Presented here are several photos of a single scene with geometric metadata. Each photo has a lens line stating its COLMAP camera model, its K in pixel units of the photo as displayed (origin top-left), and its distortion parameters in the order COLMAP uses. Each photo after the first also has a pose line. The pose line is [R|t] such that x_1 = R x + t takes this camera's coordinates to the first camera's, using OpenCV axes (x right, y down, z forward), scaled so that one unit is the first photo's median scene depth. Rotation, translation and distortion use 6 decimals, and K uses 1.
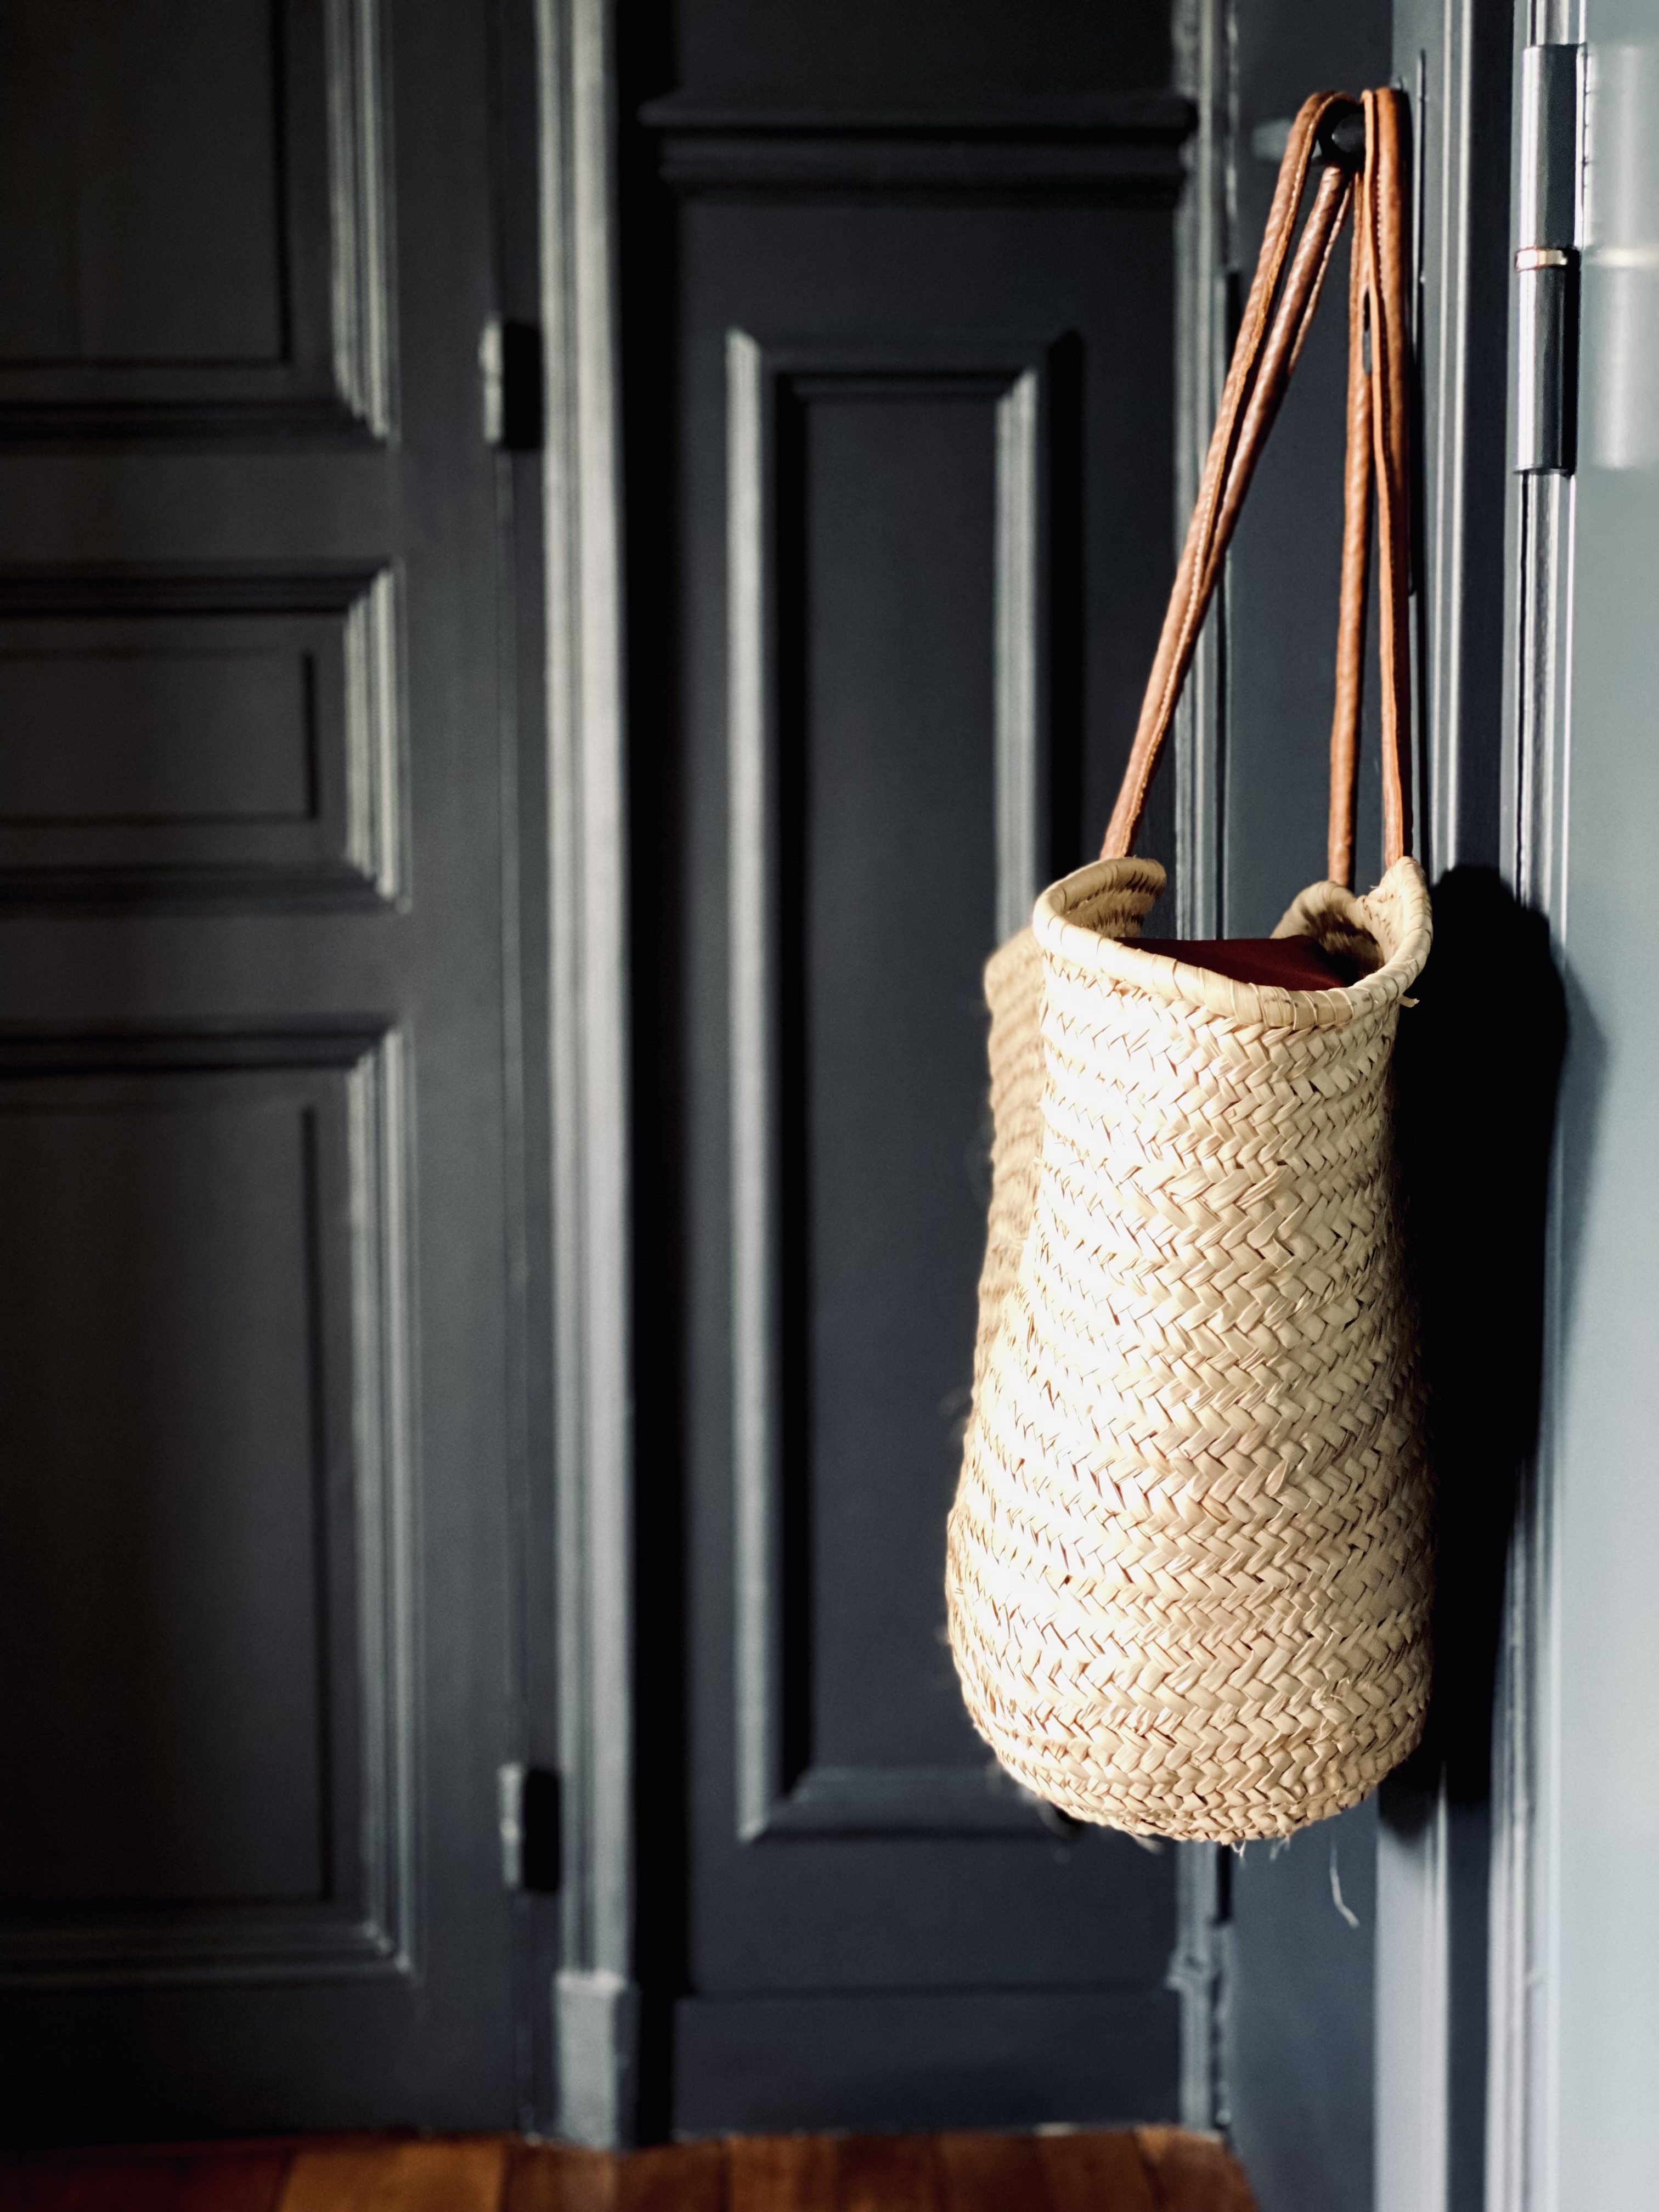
lens RADIAL K [[3289.6, 0, 830.3], [0, 3289.6, 1101.7], [0, 0, 1]] dist [0.042998, 0.000000]
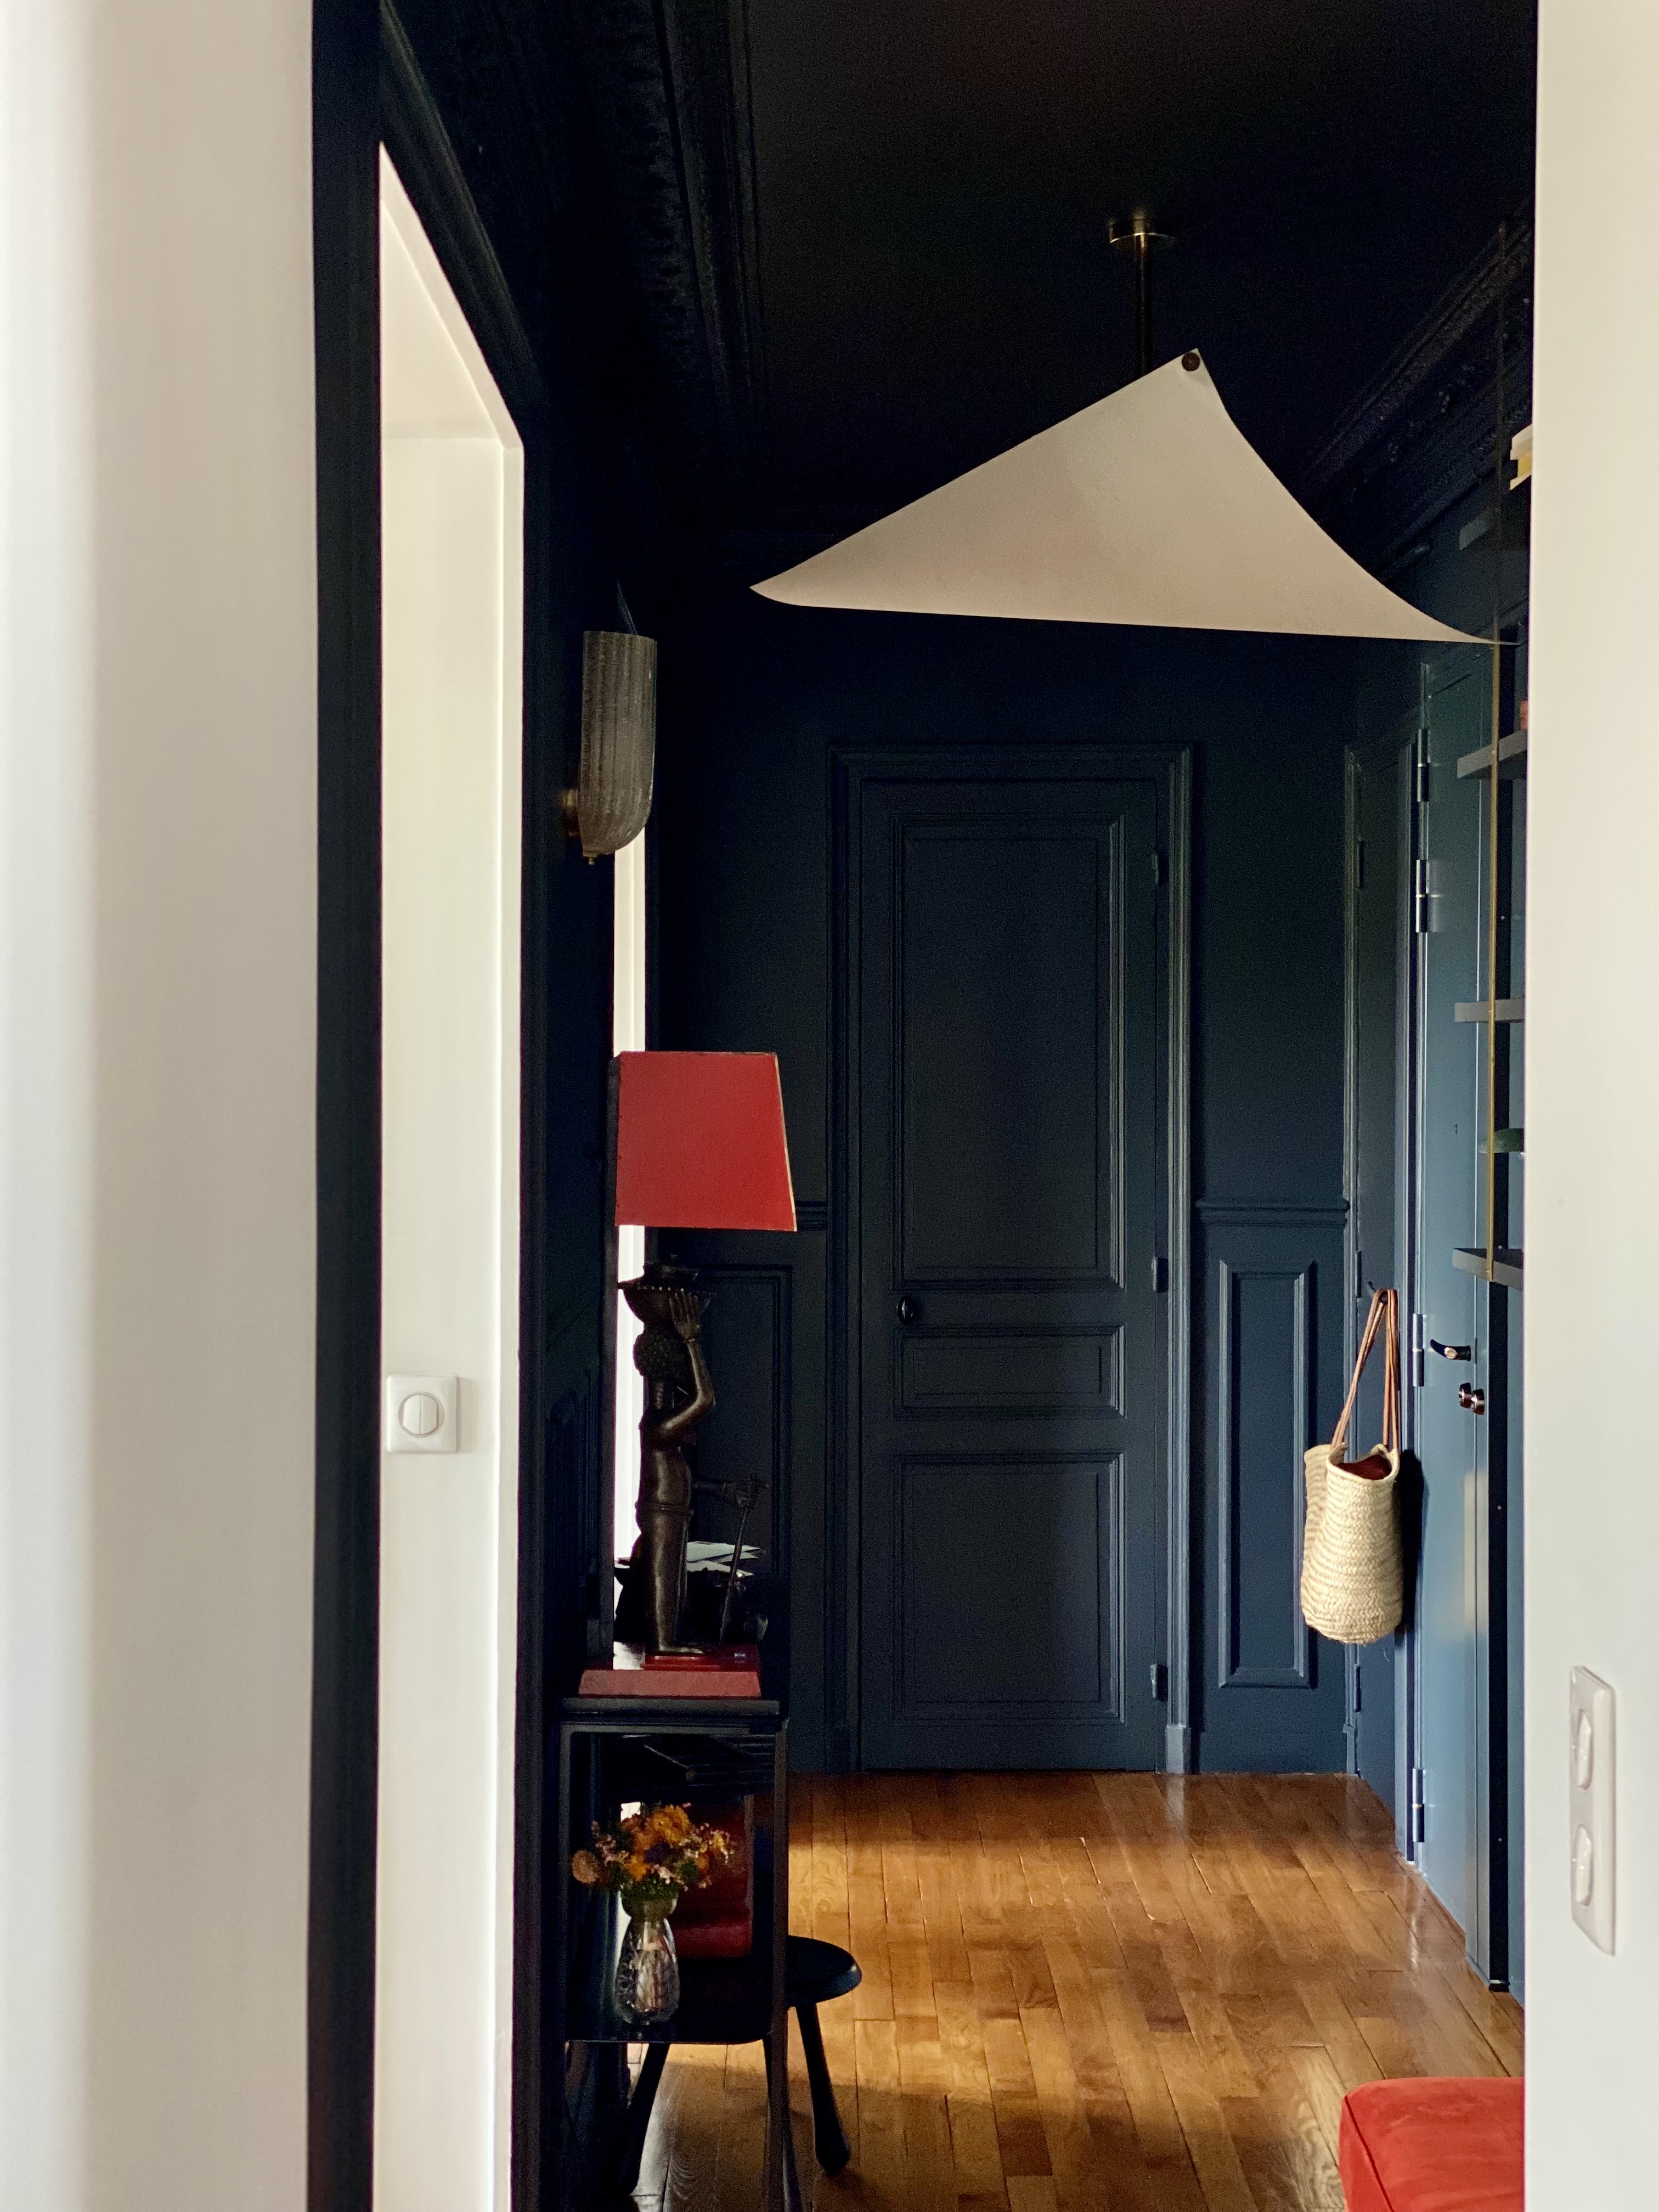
lens RADIAL K [[3289.6, 0, 831.1], [0, 3289.6, 1114.1], [0, 0, 1]] dist [0.042998, 0.000000]
pose [[0.999535, 0.004323, -0.030170, -0.344384], [-0.006177, 0.998081, -0.061608, -0.167322], [0.029846, 0.061766, 0.997644, -2.599310]]
